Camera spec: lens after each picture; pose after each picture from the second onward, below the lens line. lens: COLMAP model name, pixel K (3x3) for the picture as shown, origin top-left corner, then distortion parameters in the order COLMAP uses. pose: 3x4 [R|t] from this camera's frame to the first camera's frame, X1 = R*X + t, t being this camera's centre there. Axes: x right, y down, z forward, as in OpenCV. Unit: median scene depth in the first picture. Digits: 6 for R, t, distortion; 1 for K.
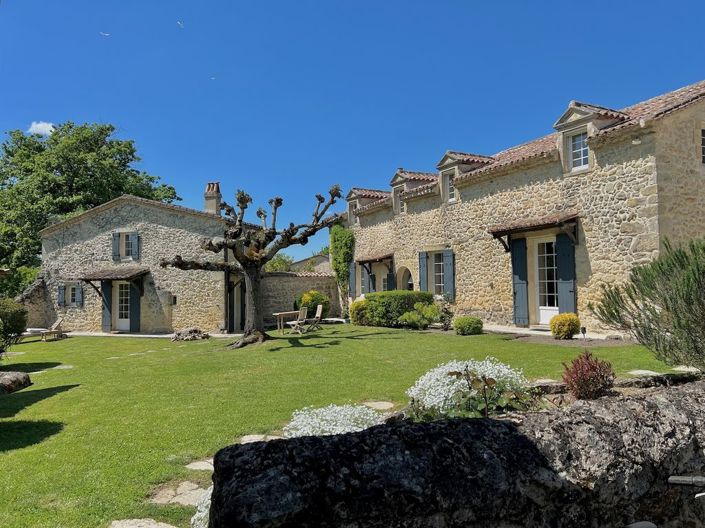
lens RADIAL K [[529.8, 0, 352.5], [0, 529.8, 264.0], [0, 0, 1]] dist [0.010252, -0.002867]
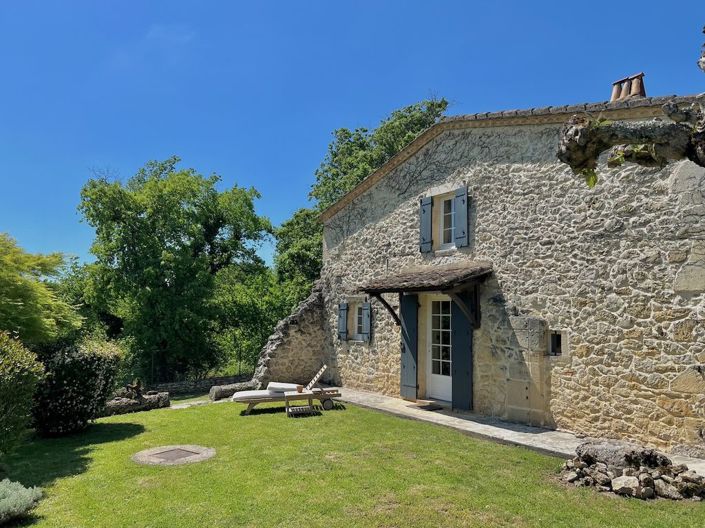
lens RADIAL K [[529.8, 0, 352.5], [0, 529.8, 264.0], [0, 0, 1]] dist [0.010252, -0.002867]
pose [[0.815823, -0.027766, -0.577635, -0.219762], [-0.004104, 0.998544, -0.053794, 0.030297], [0.578287, 0.046257, 0.814521, 0.565443]]
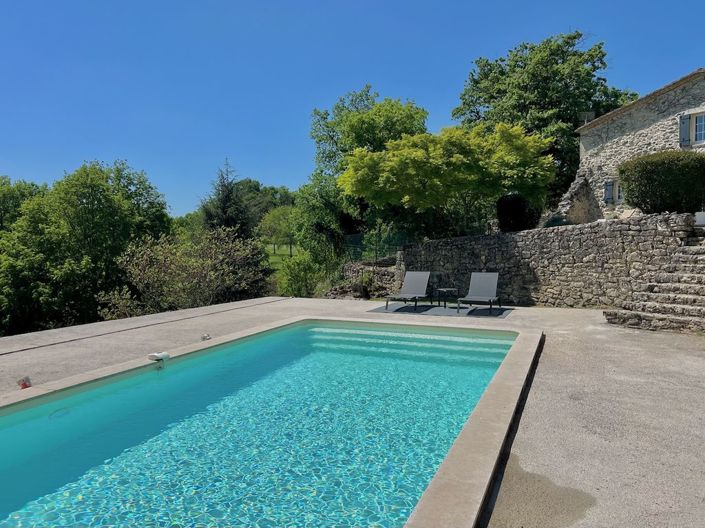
lens RADIAL K [[540.7, 0, 352.5], [0, 540.7, 264.0], [0, 0, 1]] dist [0.011814, -0.000487]
pose [[0.811861, 0.032935, -0.582921, -0.363710], [0.019363, 0.996340, 0.083261, 0.102494], [0.583530, -0.078884, 0.808251, -0.069390]]
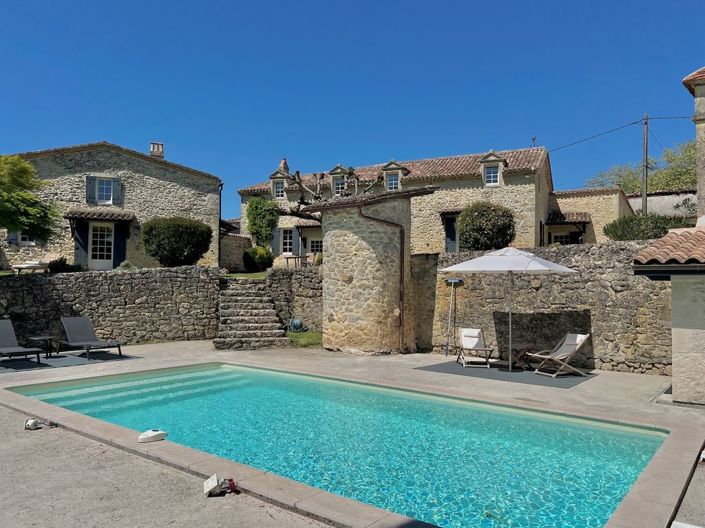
lens RADIAL K [[529.8, 0, 352.5], [0, 529.8, 264.0], [0, 0, 1]] dist [0.010252, -0.002867]
pose [[0.777520, 0.051914, 0.626712, -0.695014], [-0.053661, 0.998429, -0.016132, 0.101557], [-0.626565, -0.021087, 0.779084, -0.123955]]
